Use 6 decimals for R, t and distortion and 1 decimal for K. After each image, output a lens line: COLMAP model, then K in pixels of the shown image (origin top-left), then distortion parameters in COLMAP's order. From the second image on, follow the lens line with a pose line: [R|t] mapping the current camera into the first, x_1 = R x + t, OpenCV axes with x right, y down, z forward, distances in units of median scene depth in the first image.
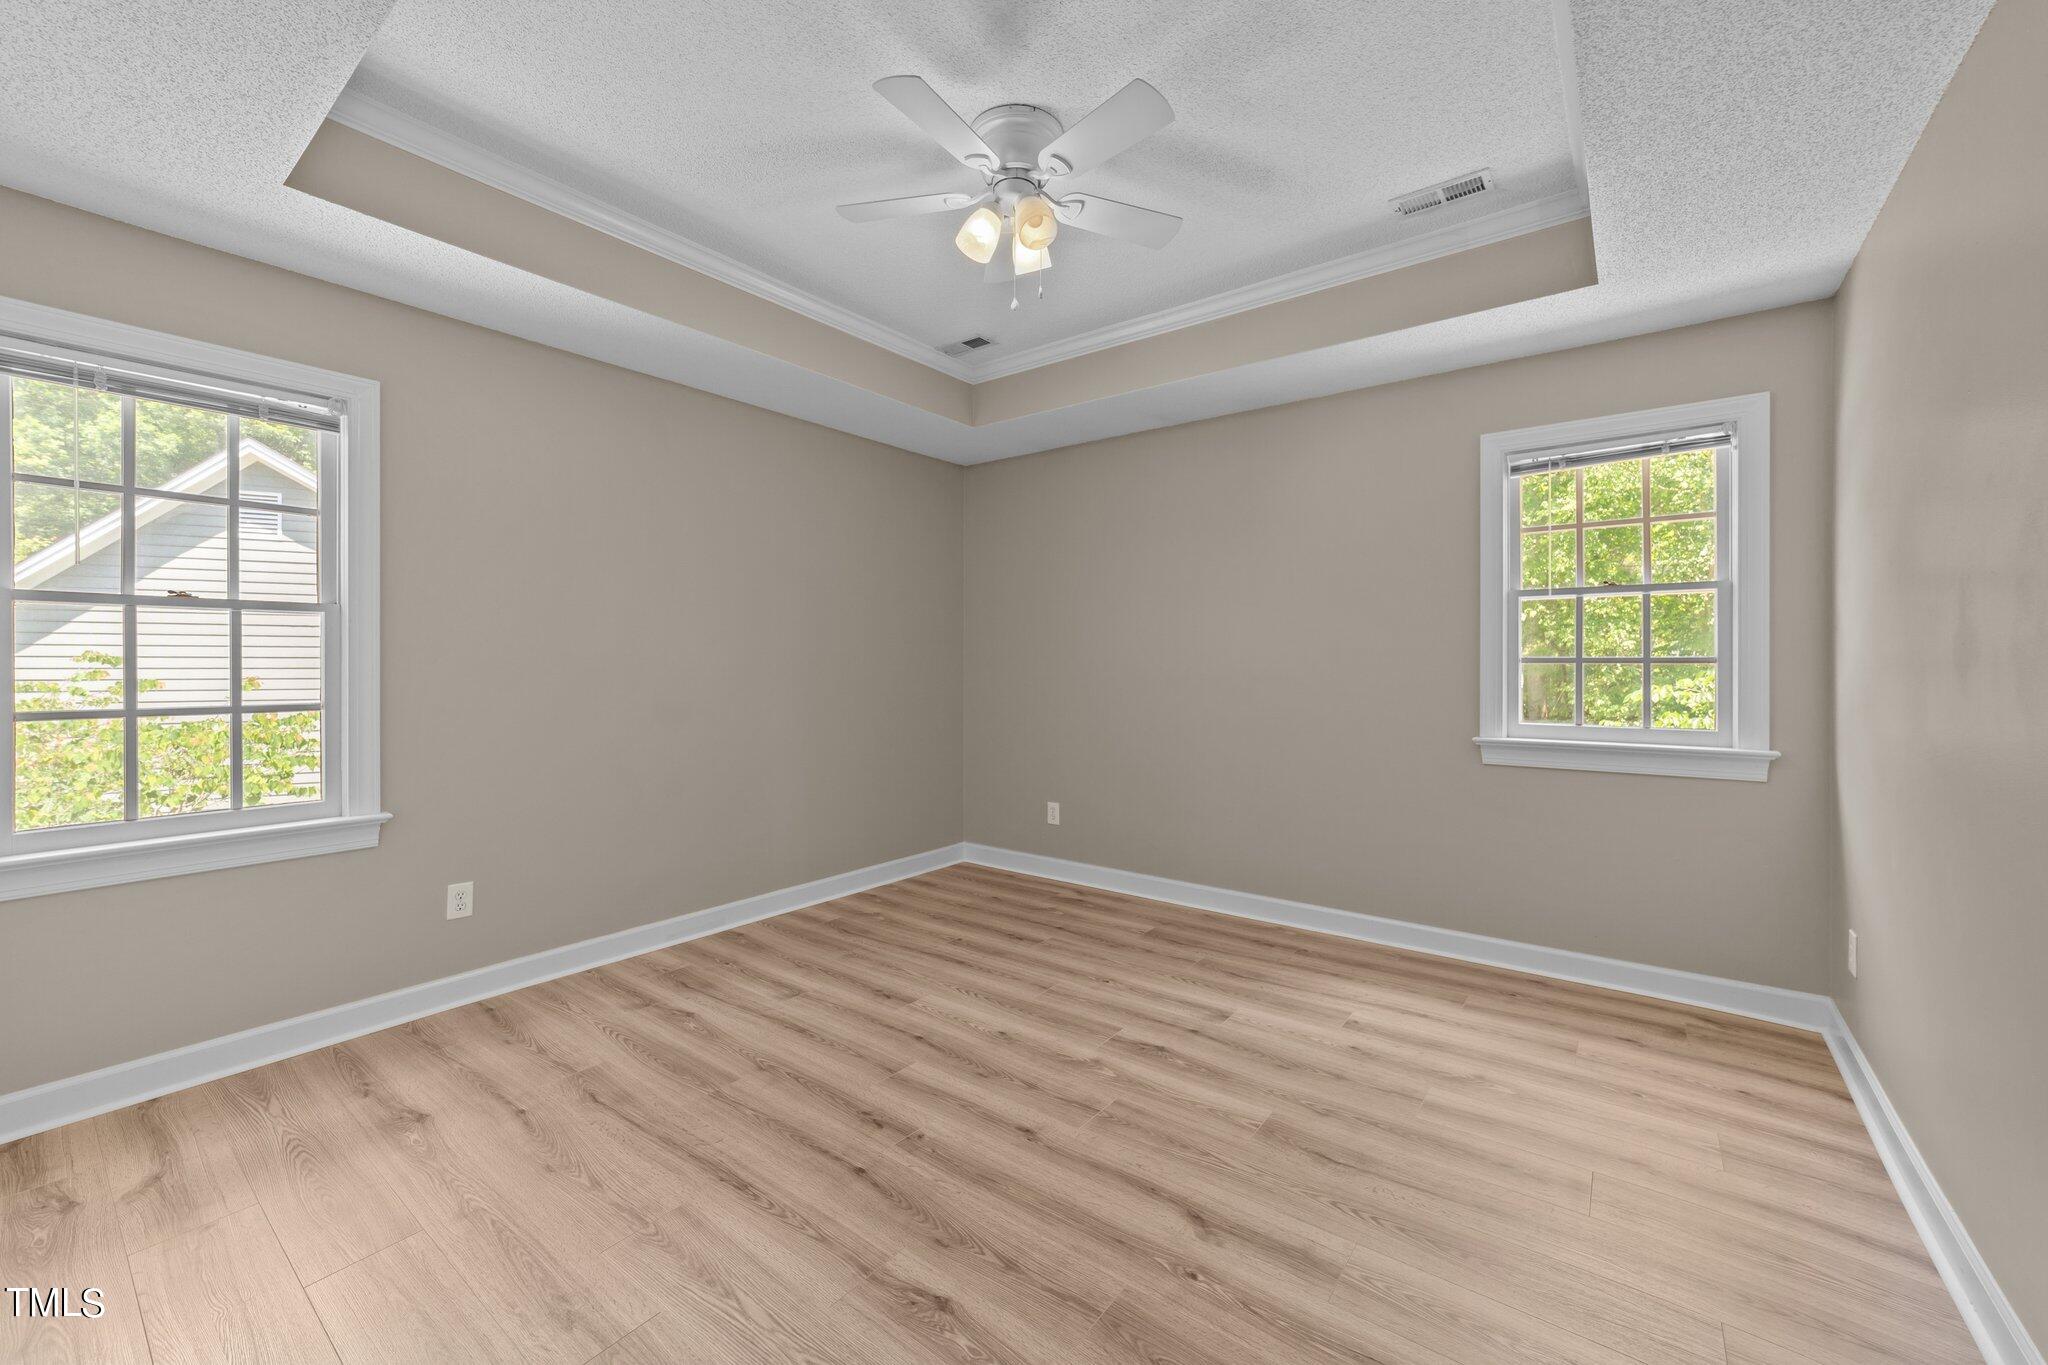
lens RADIAL K [[804.2, 0, 1022.7], [0, 804.2, 632.7], [0, 0, 1]] dist [-0.001693, 0.000300]
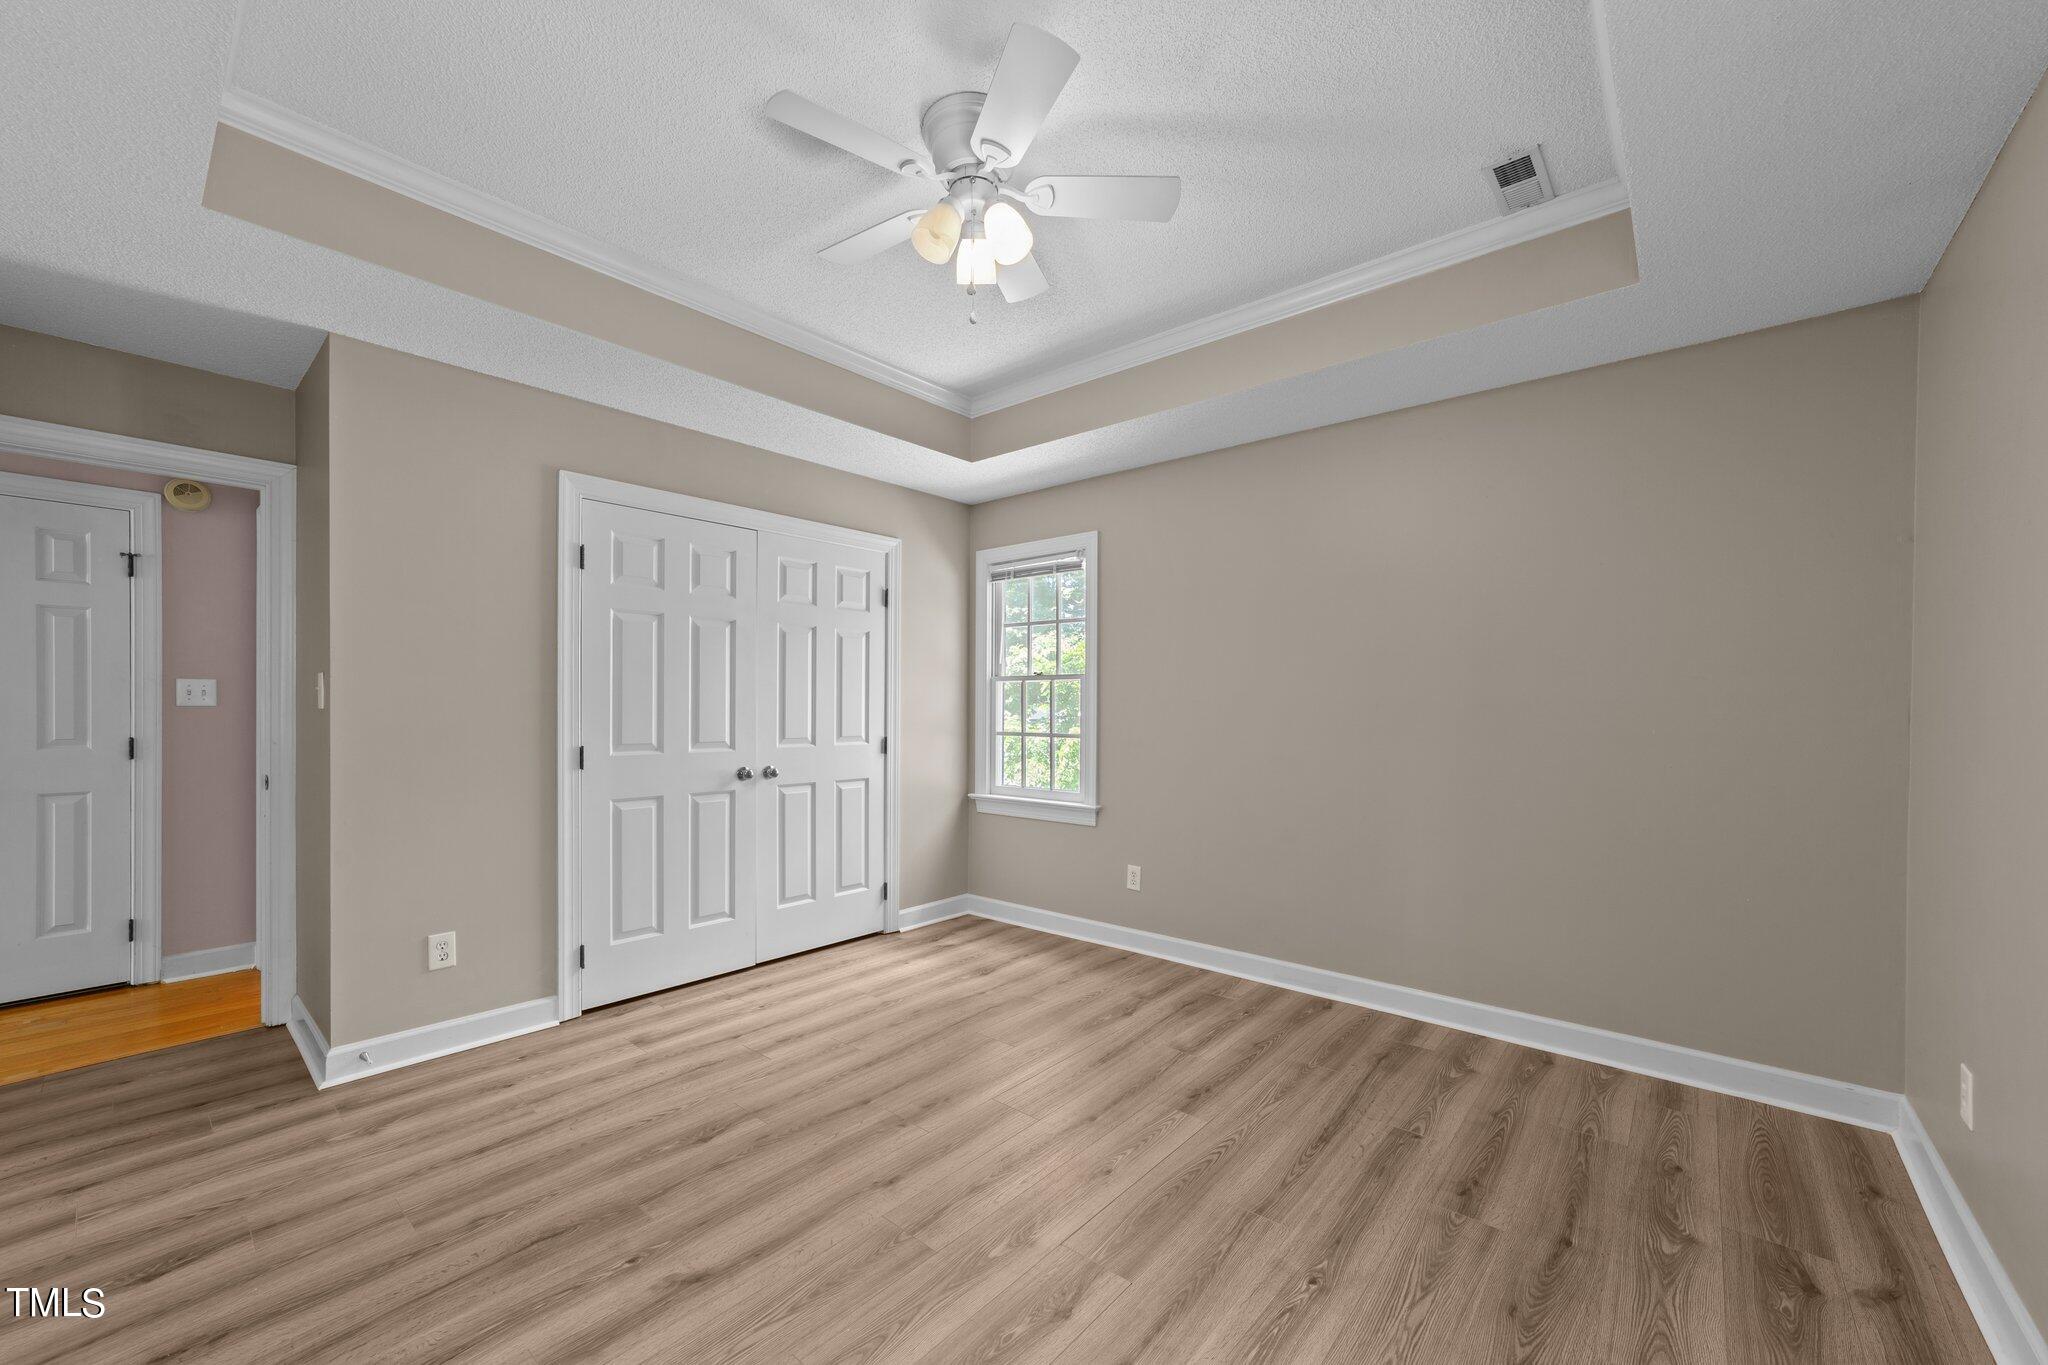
lens RADIAL K [[783.1, 0, 1024.0], [0, 783.1, 682.5], [0, 0, 1]] dist [-0.010596, 0.000604]
pose [[-0.044219, -0.034771, -0.998417, 0.668426], [0.032119, 0.998828, -0.036207, 0.032517], [0.998505, -0.033669, -0.043051, 0.840080]]
